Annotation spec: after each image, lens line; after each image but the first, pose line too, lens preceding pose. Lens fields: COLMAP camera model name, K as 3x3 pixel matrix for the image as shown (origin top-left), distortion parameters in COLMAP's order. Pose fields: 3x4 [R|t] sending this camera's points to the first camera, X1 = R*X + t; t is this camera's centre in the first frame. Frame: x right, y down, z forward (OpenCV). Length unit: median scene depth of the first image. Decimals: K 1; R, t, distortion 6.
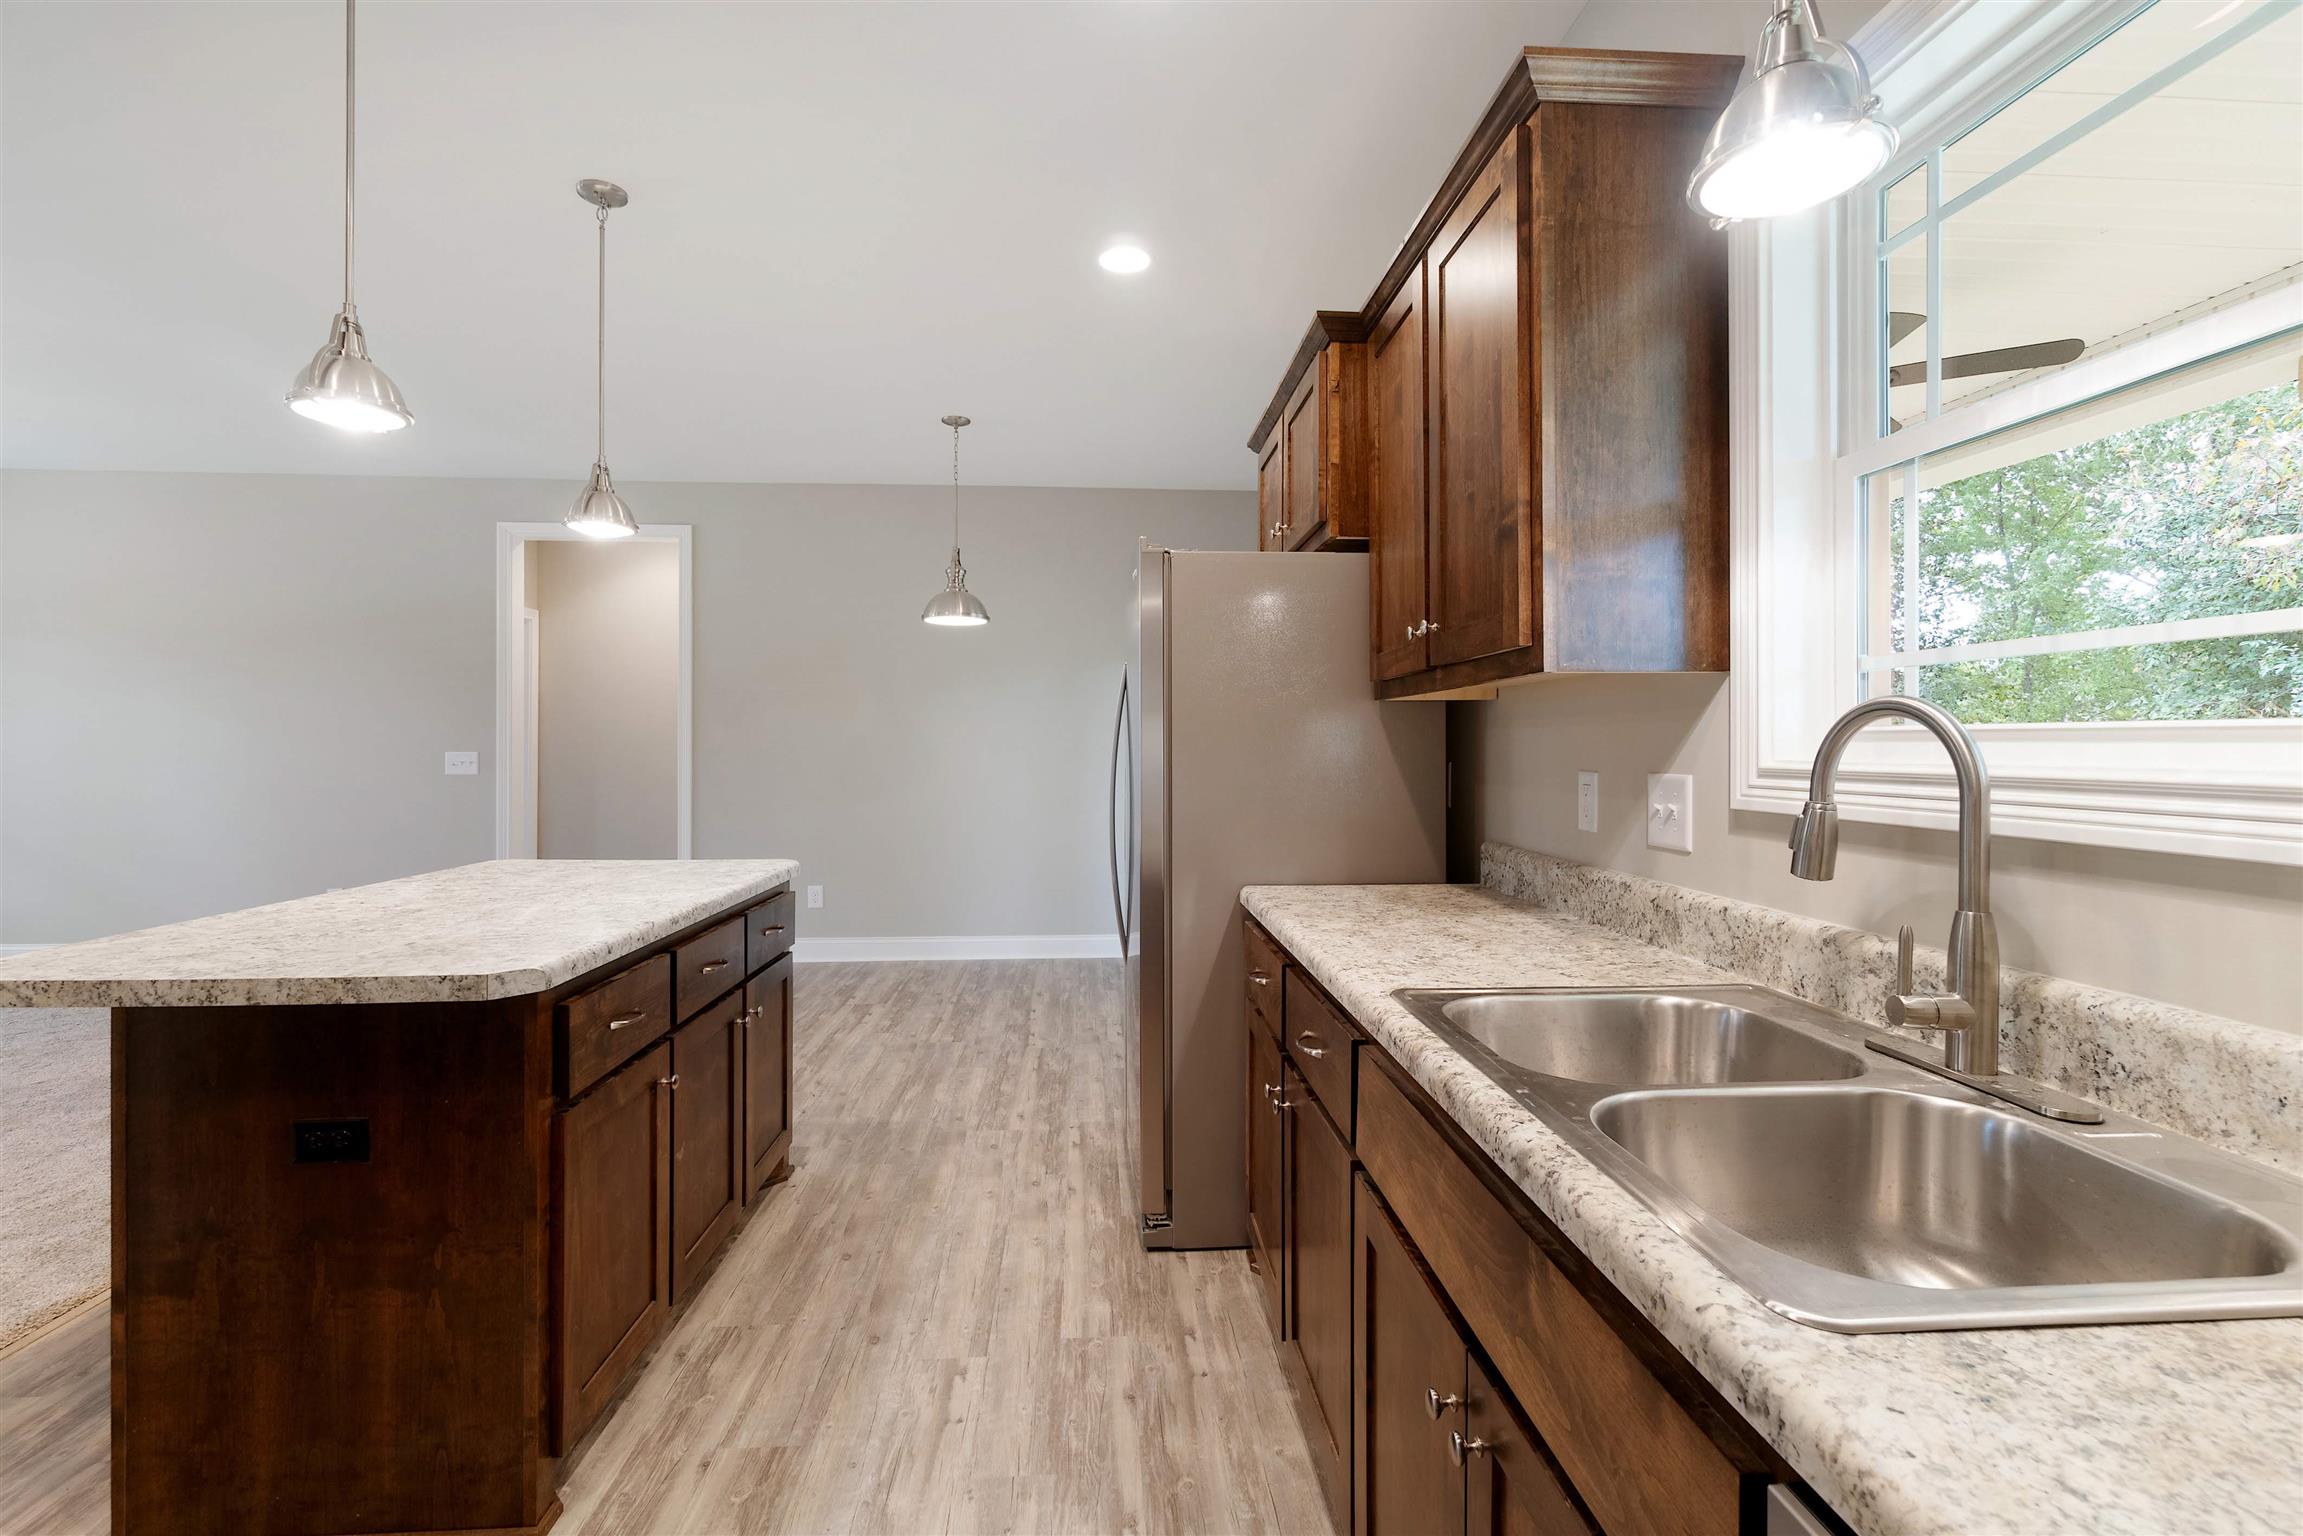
lens RADIAL K [[999.6, 0, 1152.9], [0, 999.6, 748.4], [0, 0, 1]] dist [-0.008435, 0.001729]
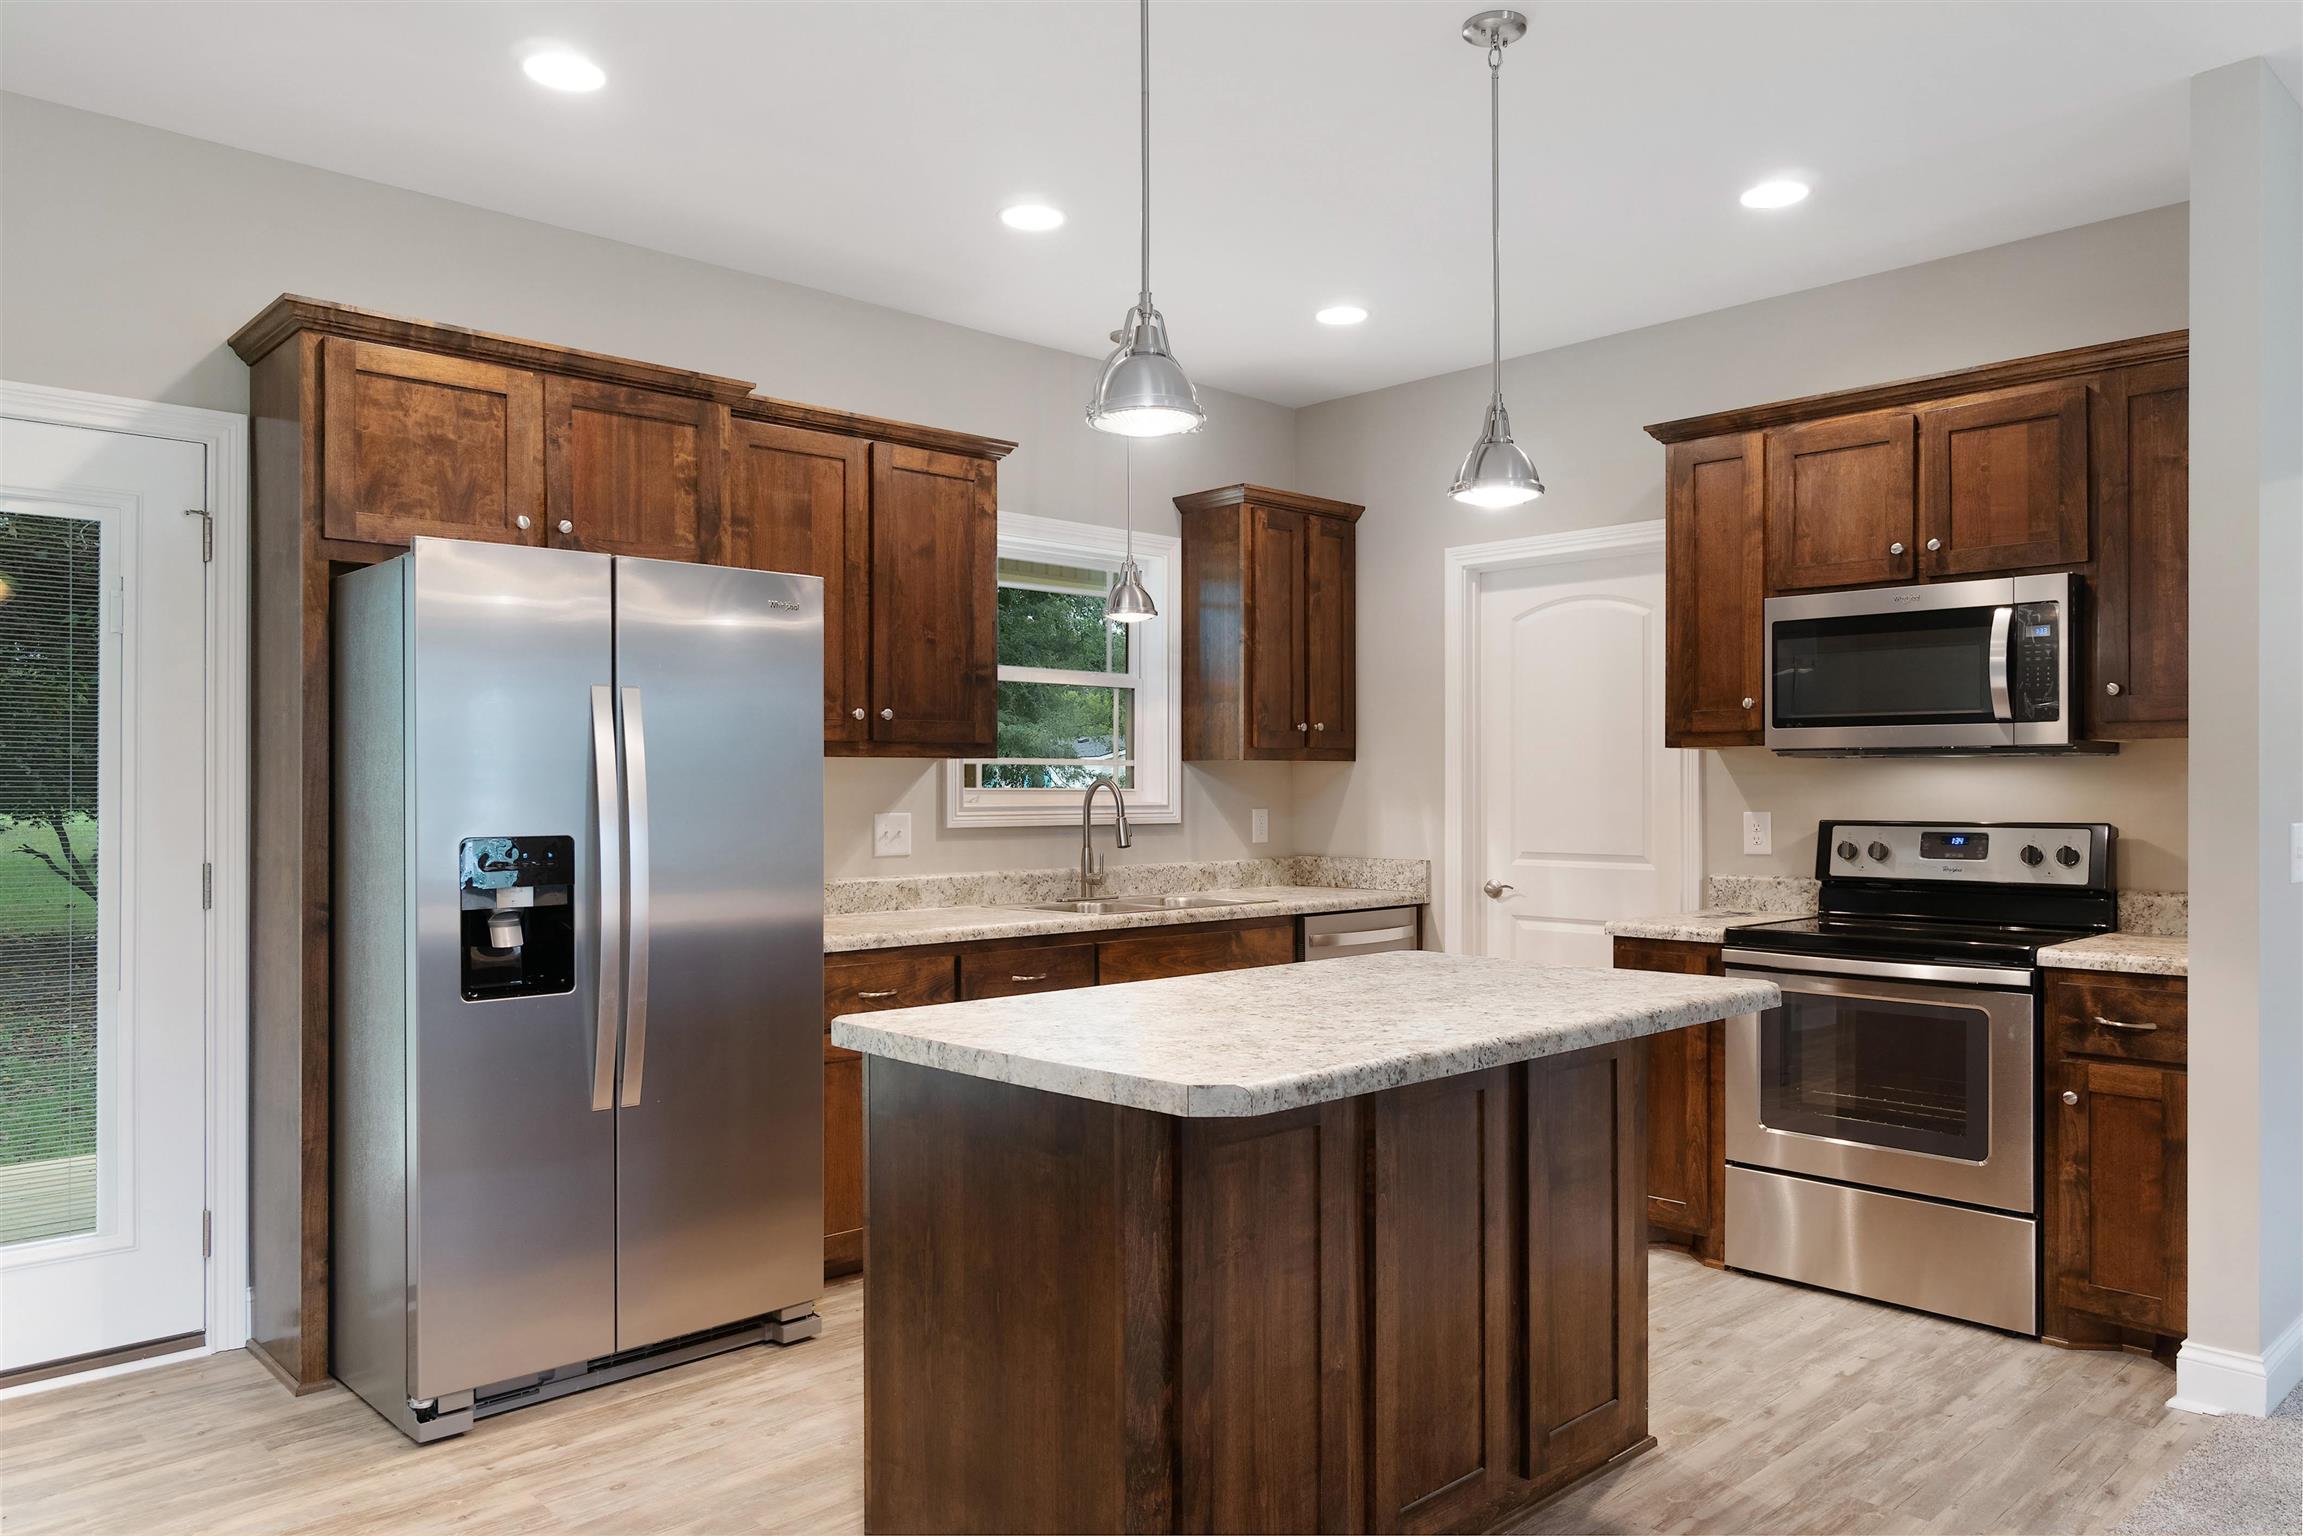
lens RADIAL K [[1577.8, 0, 1172.5], [0, 1577.8, 788.0], [0, 0, 1]] dist [0.001827, -0.003306]
pose [[-0.640859, 0.001337, 0.767657, -1.703068], [0.003260, 0.999994, 0.000980, -0.017264], [-0.767651, 0.003130, -0.640860, 2.119572]]
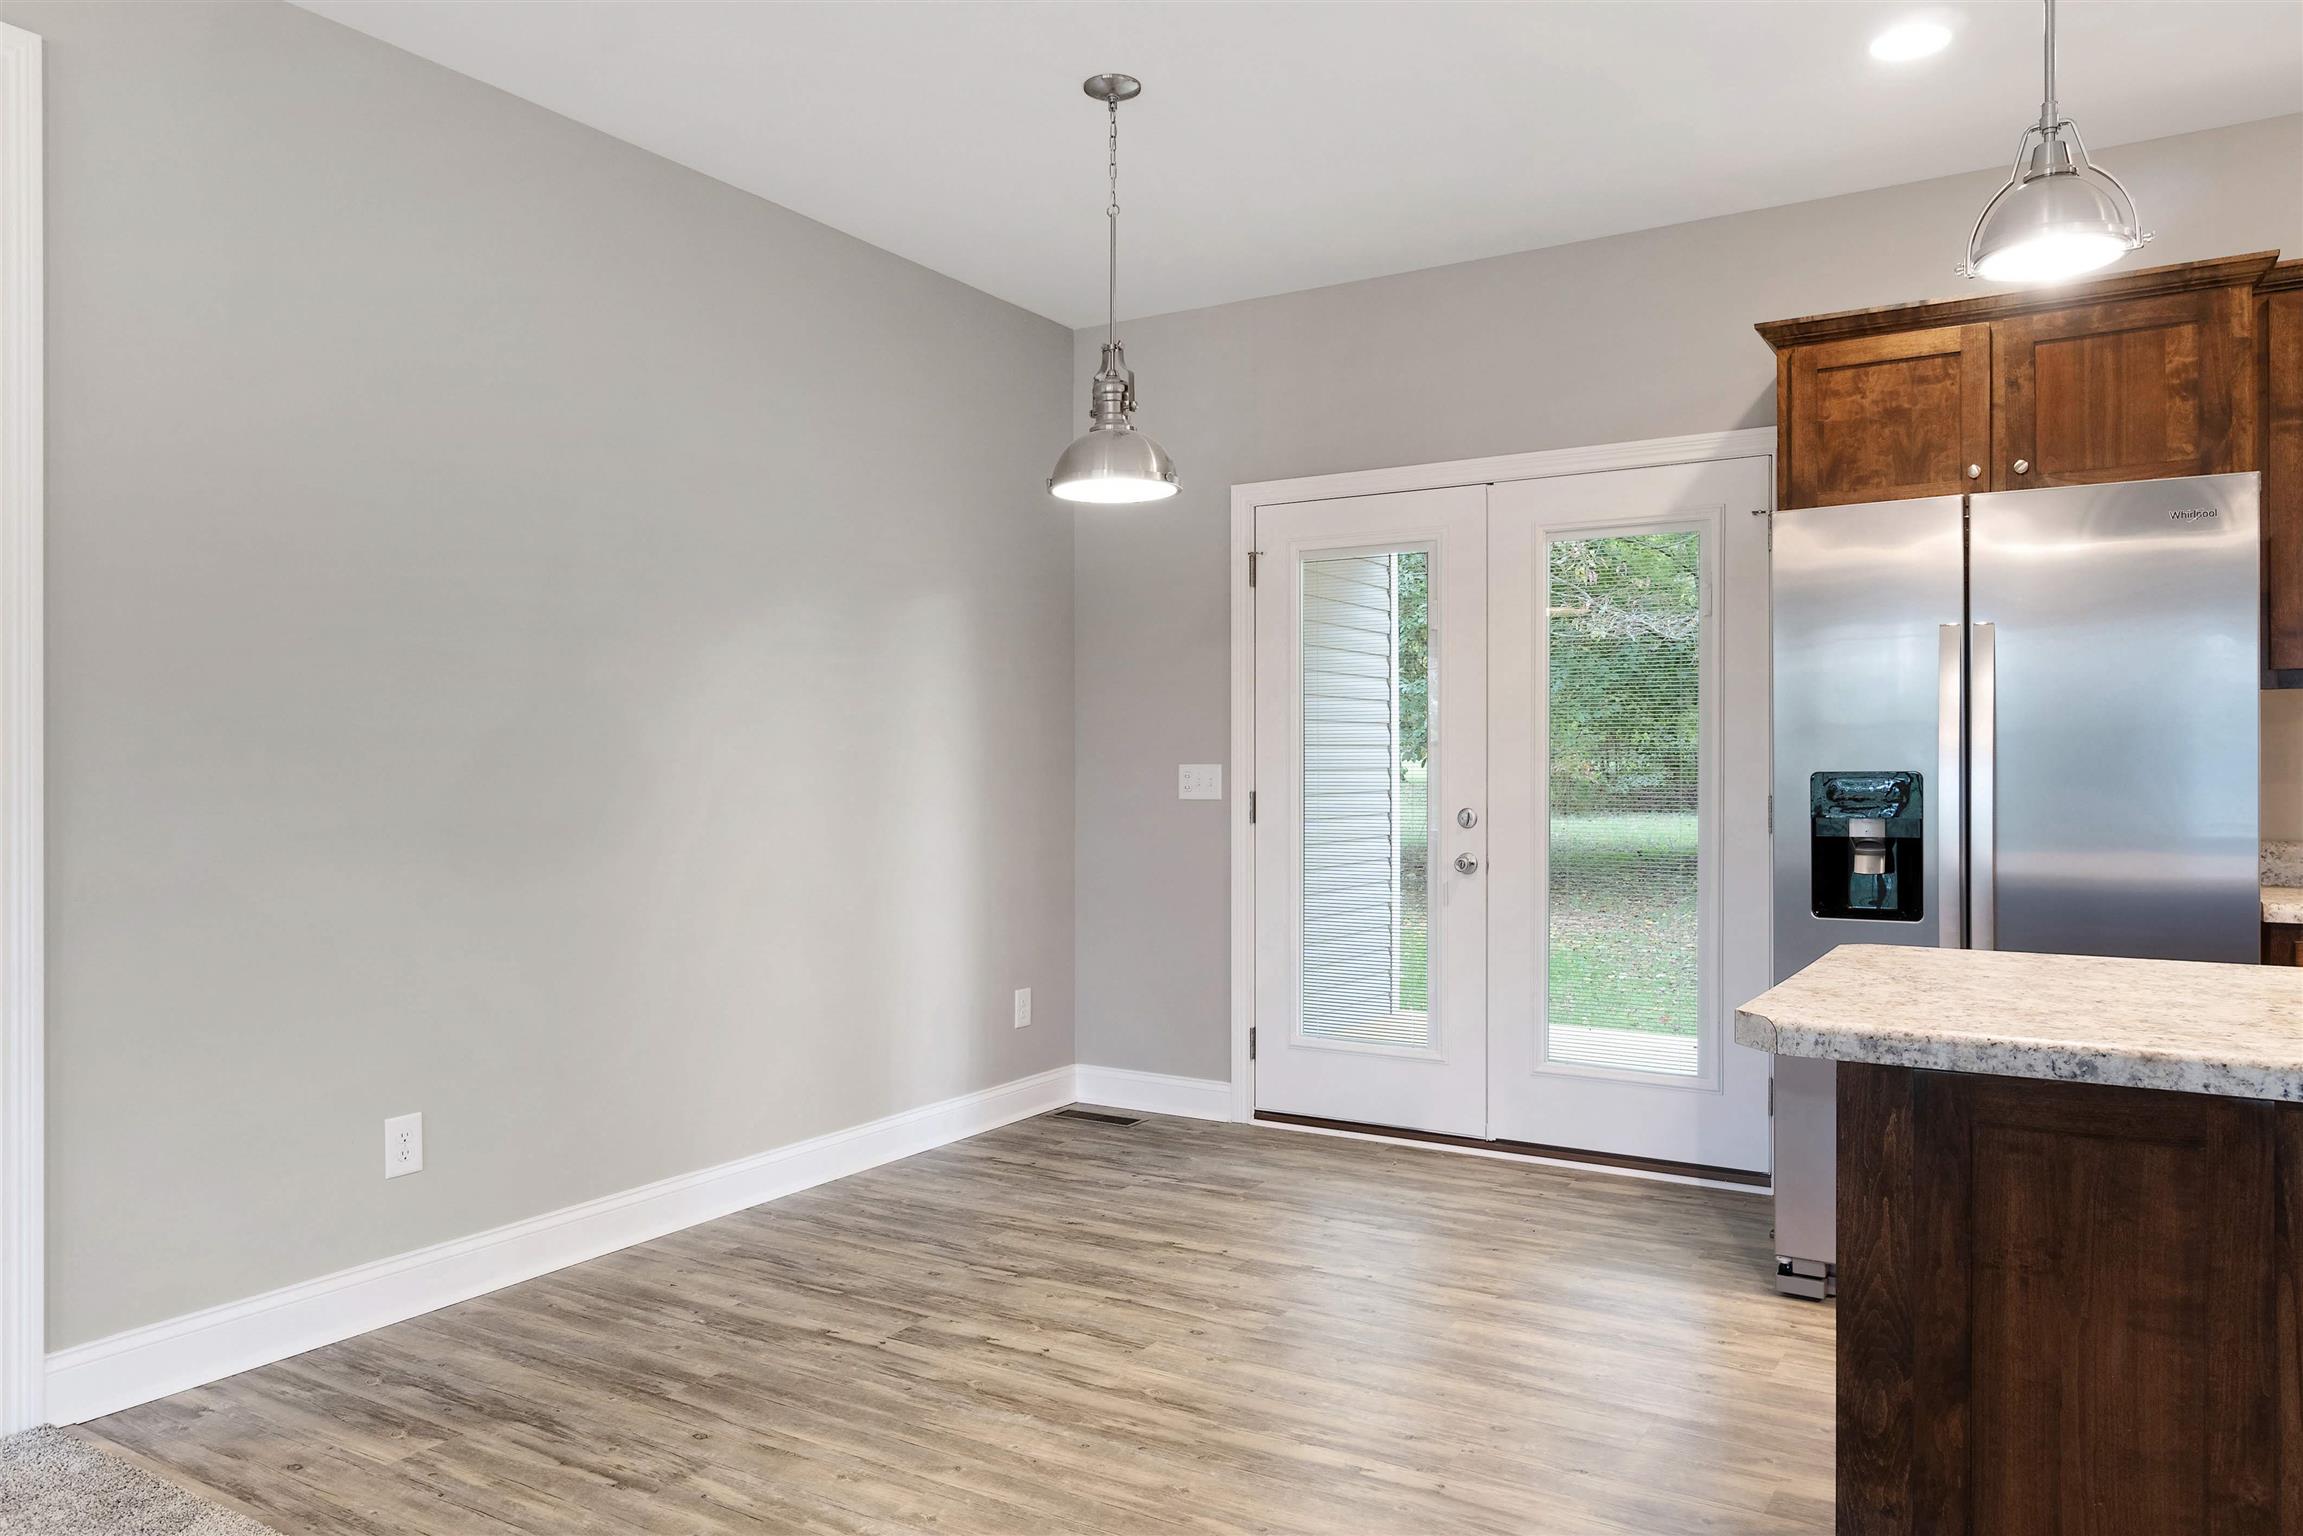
lens RADIAL K [[1566.1, 0, 1158.7], [0, 1566.1, 772.4], [0, 0, 1]] dist [-0.016183, 0.013215]
pose [[0.578246, -0.004306, 0.815851, -1.899091], [0.003891, 0.999989, 0.002519, 0.024698], [-0.815853, 0.001718, 0.578256, 1.243249]]
